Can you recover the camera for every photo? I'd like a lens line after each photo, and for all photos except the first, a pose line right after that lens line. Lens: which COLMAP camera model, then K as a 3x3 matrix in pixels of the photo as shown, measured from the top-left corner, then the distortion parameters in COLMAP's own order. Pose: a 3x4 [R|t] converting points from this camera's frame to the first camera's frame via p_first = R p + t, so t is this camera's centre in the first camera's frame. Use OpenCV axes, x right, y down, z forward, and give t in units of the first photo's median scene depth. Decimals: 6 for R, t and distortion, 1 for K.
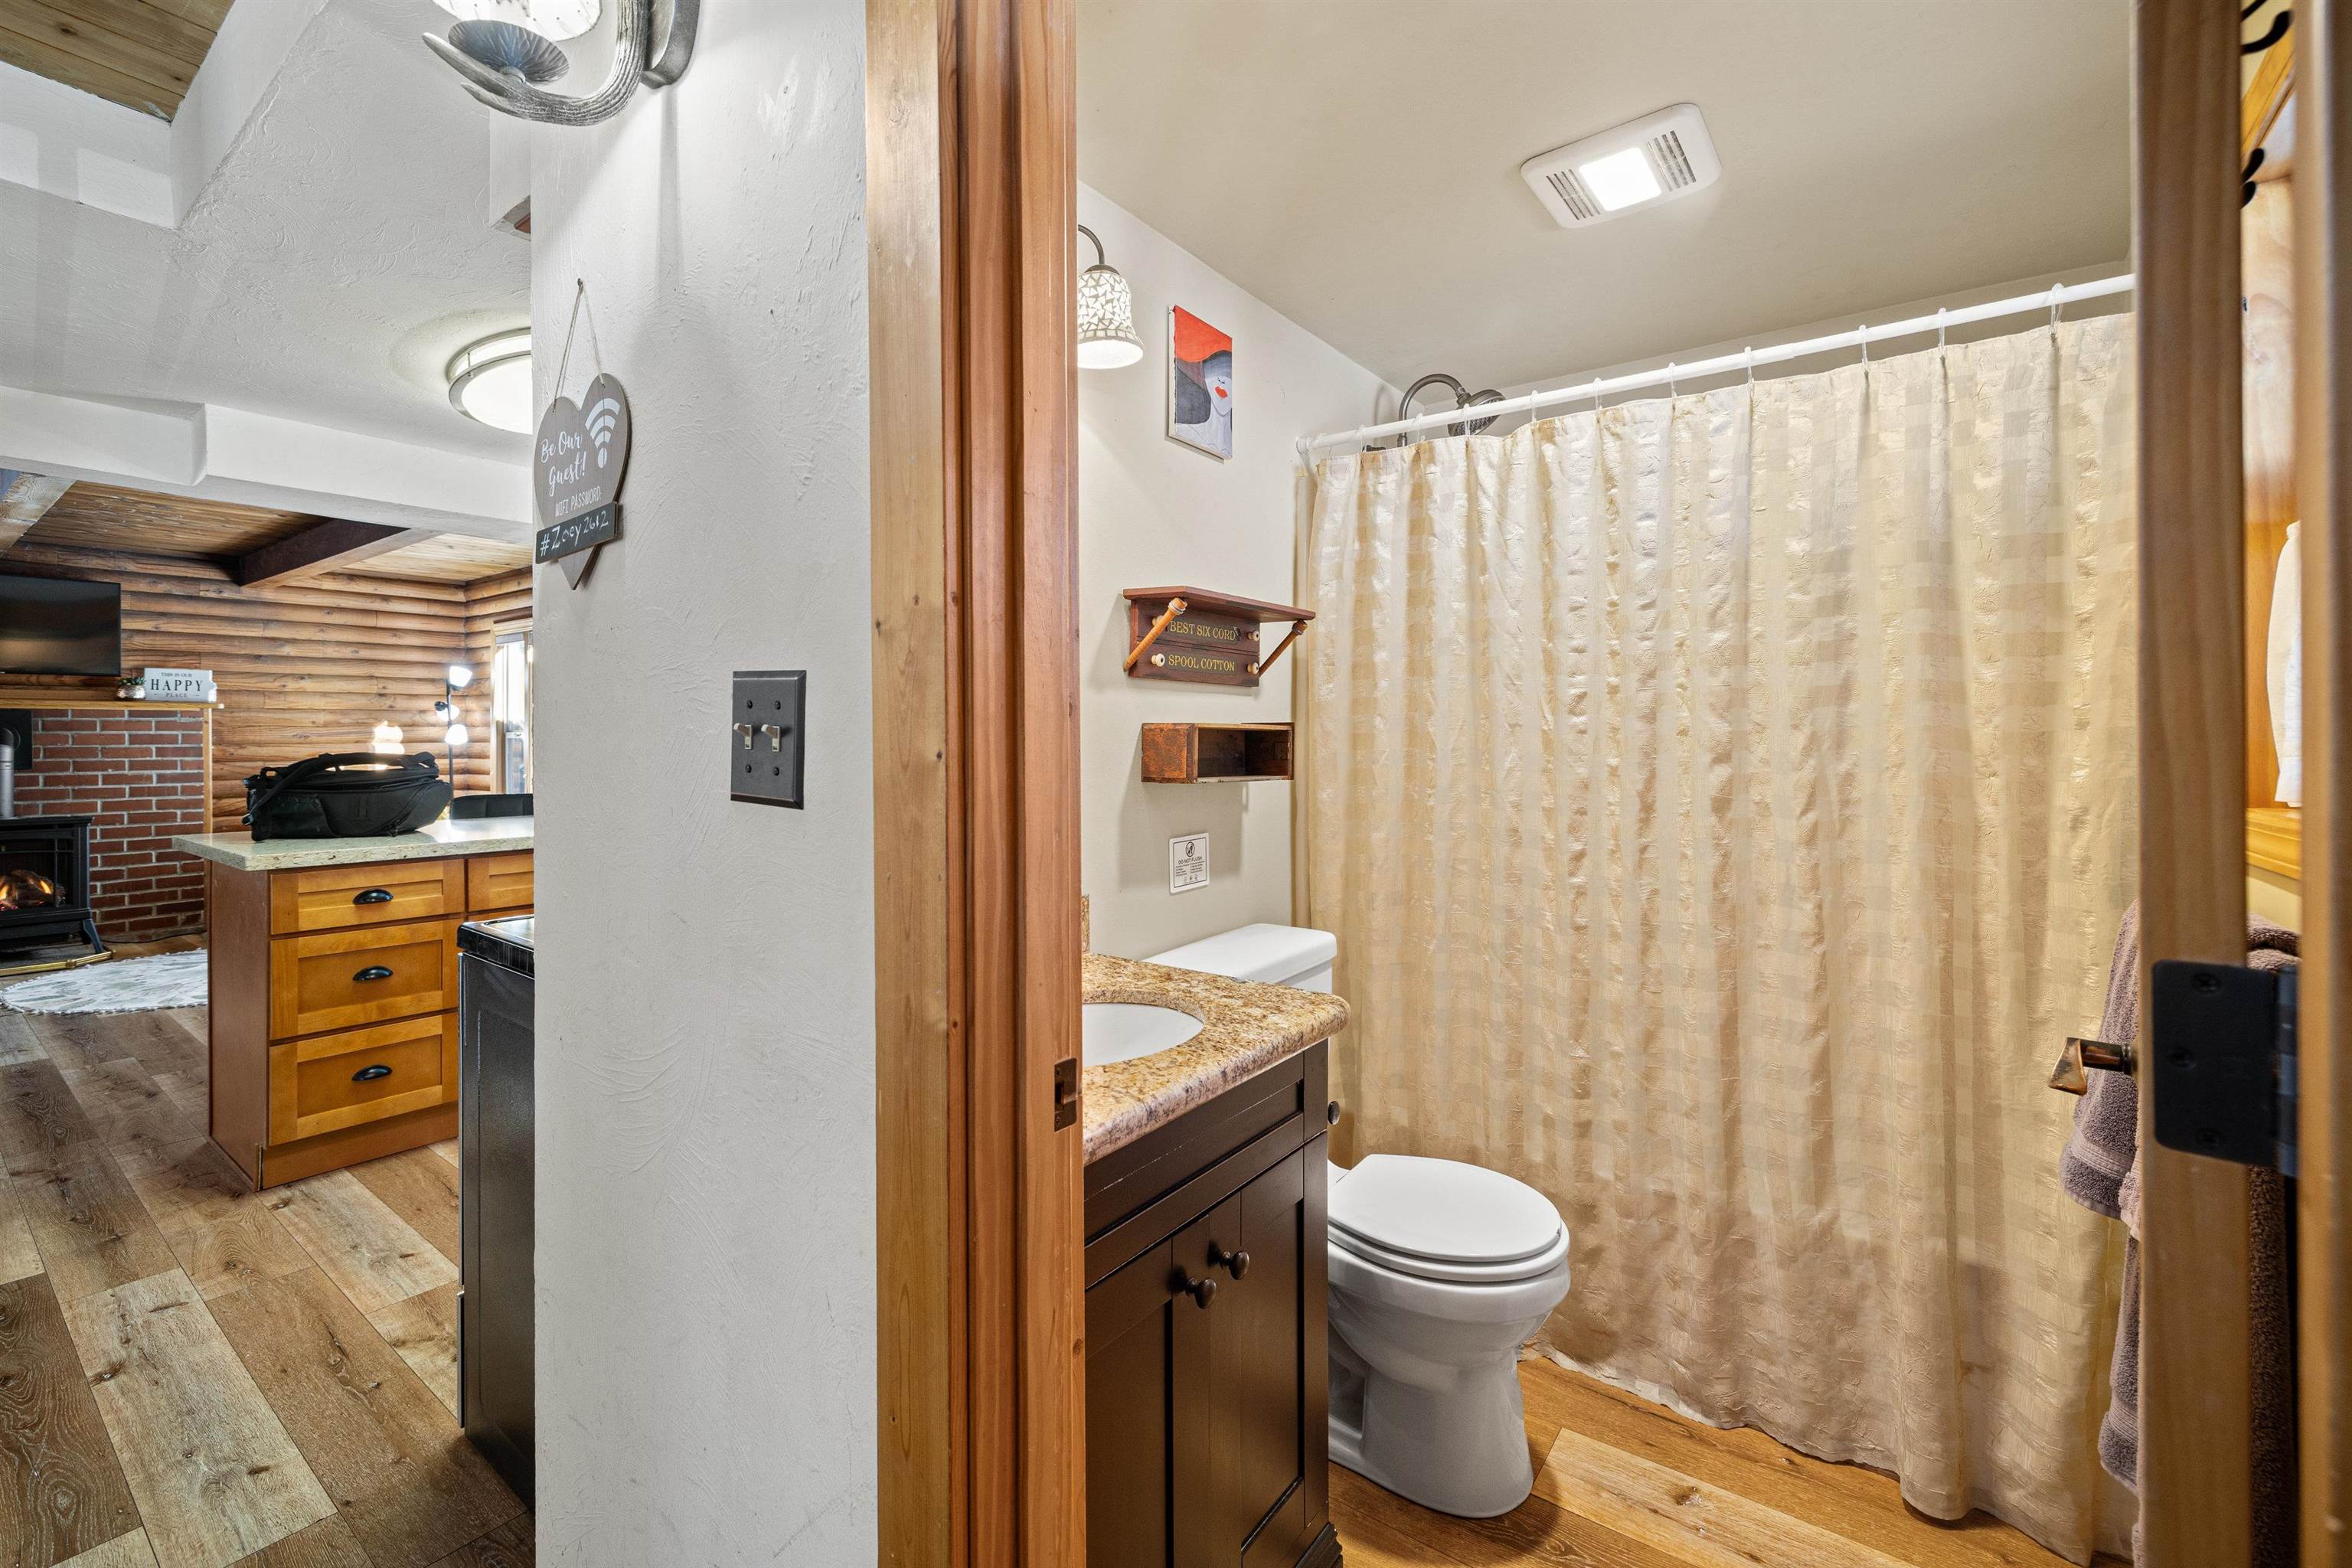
lens RADIAL K [[993.0, 0, 1157.8], [0, 993.0, 746.2], [0, 0, 1]] dist [-0.001584, -0.000382]
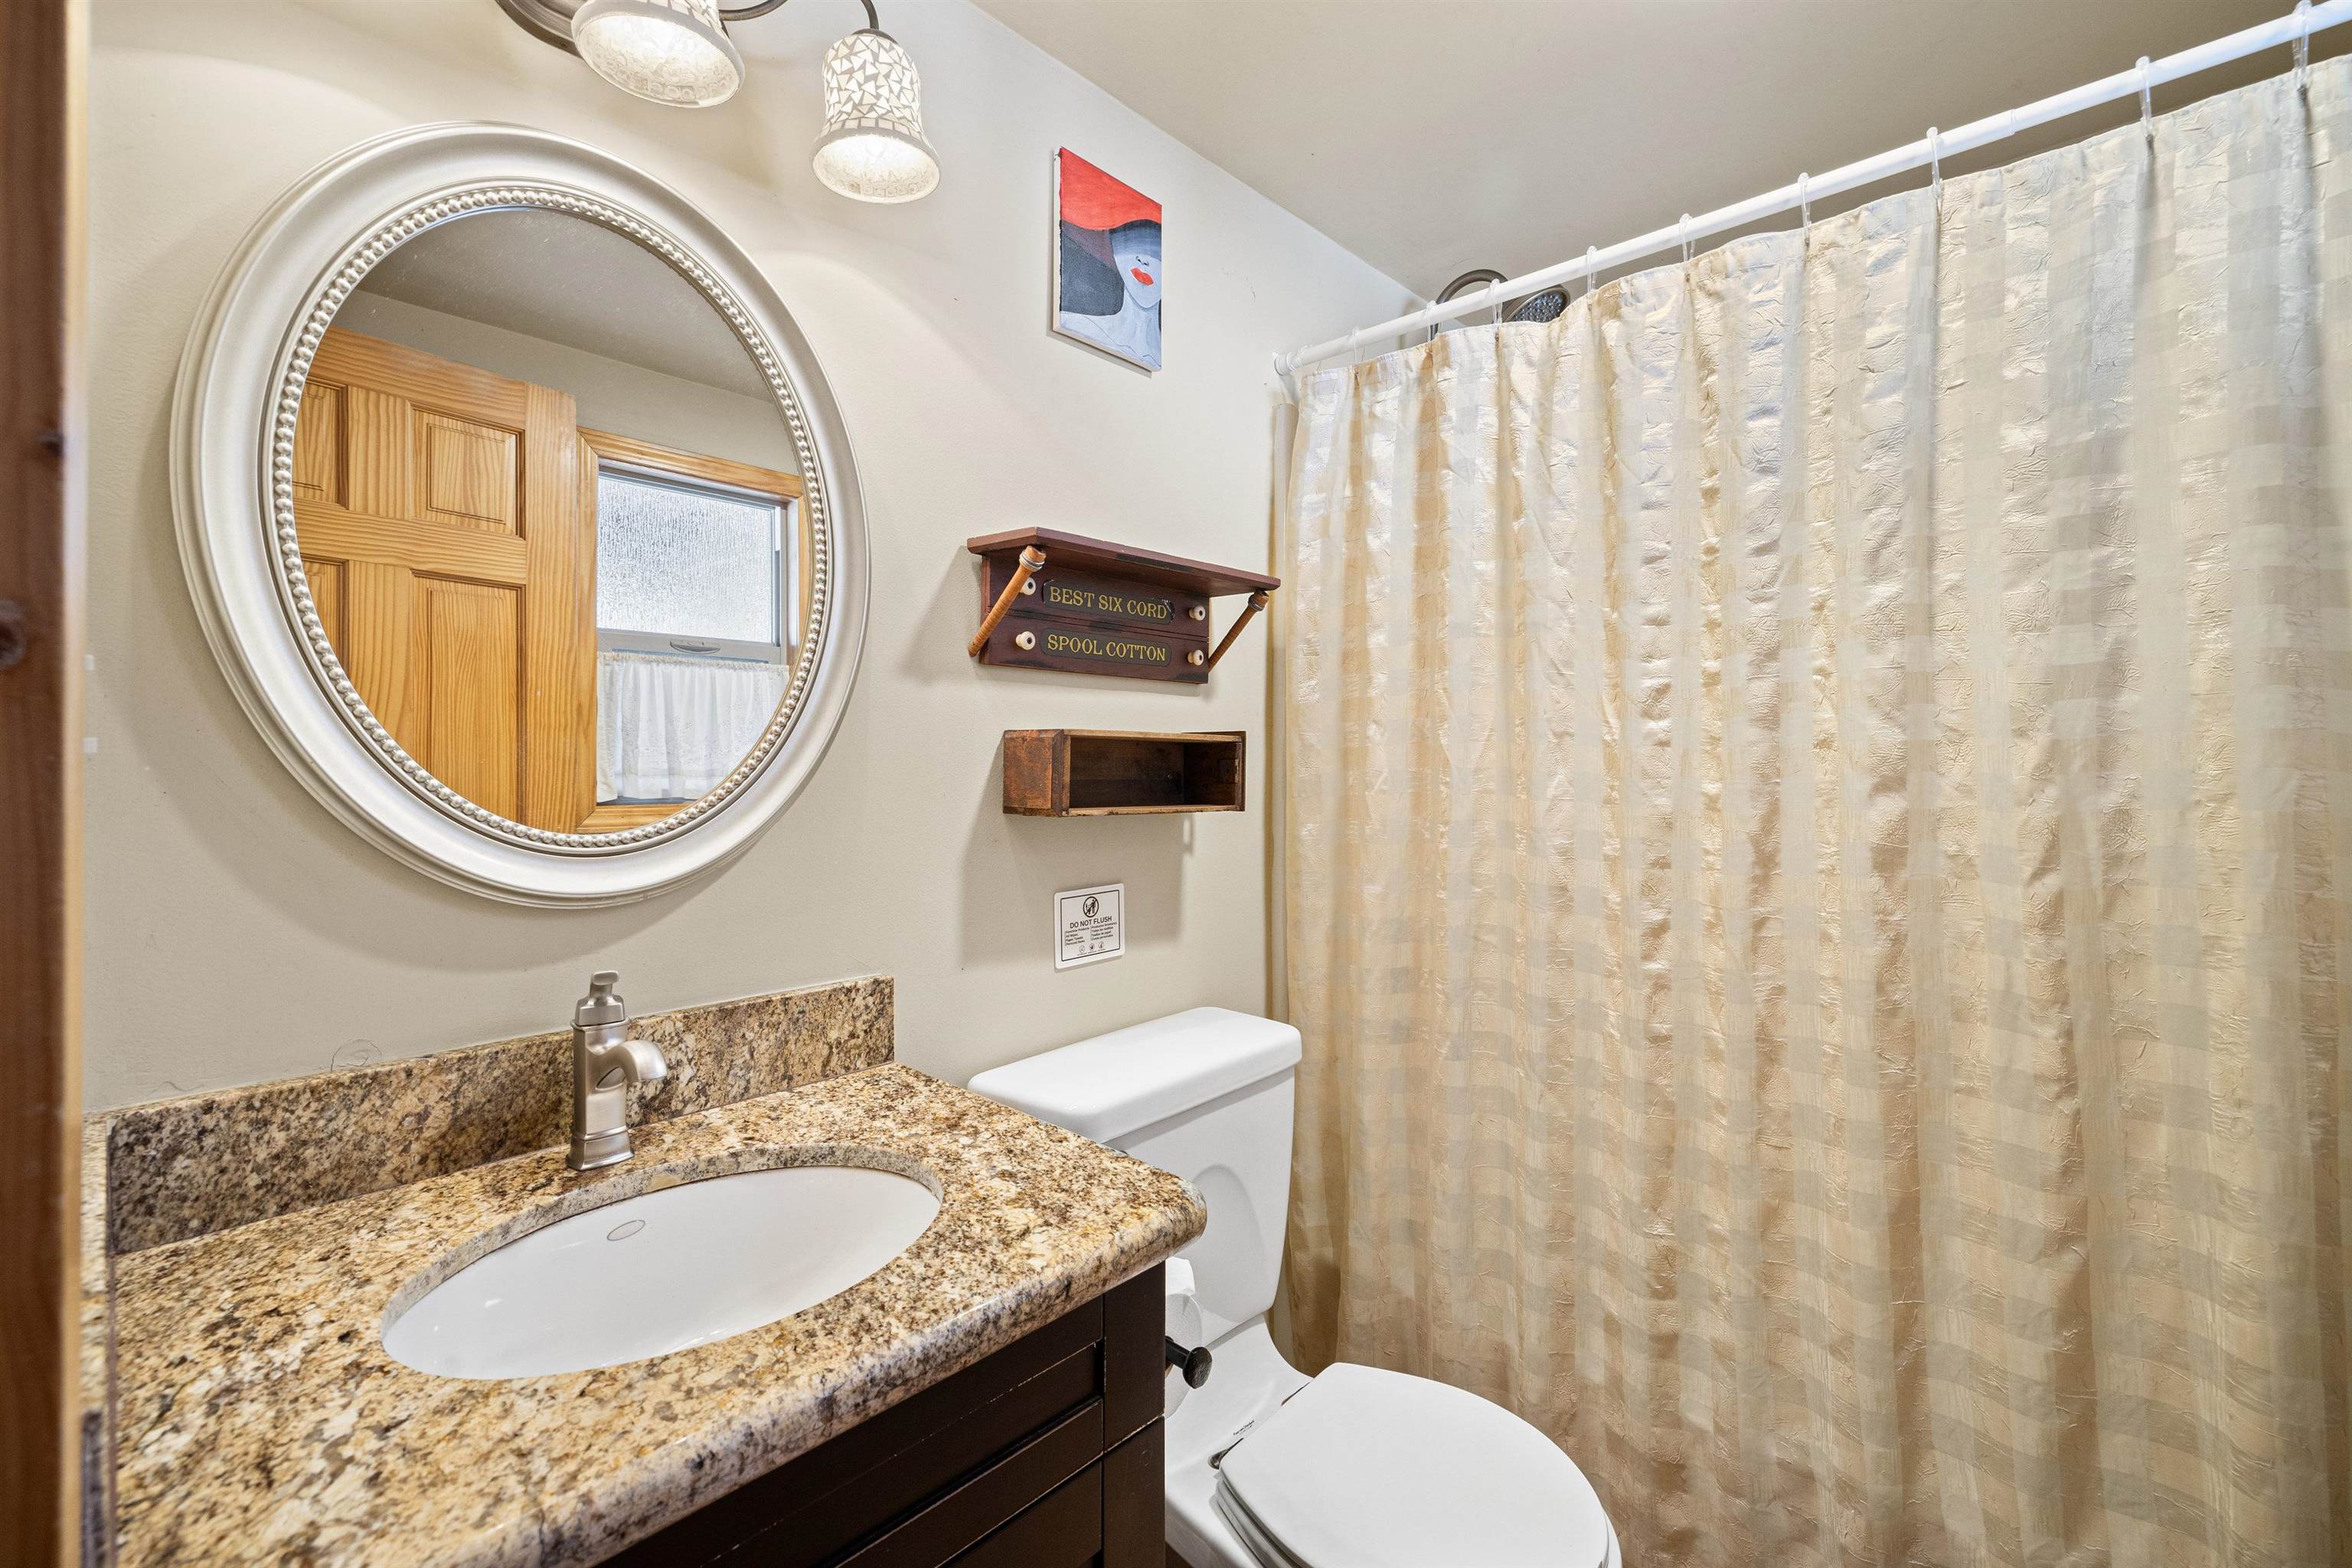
lens RADIAL K [[969.3, 0, 1172.5], [0, 969.3, 758.9], [0, 0, 1]] dist [0.000890, -0.000364]
pose [[0.992858, 0.001919, -0.119290, 0.185143], [-0.003182, 0.999941, -0.010397, 0.003991], [0.119263, 0.010703, 0.992805, 0.326368]]
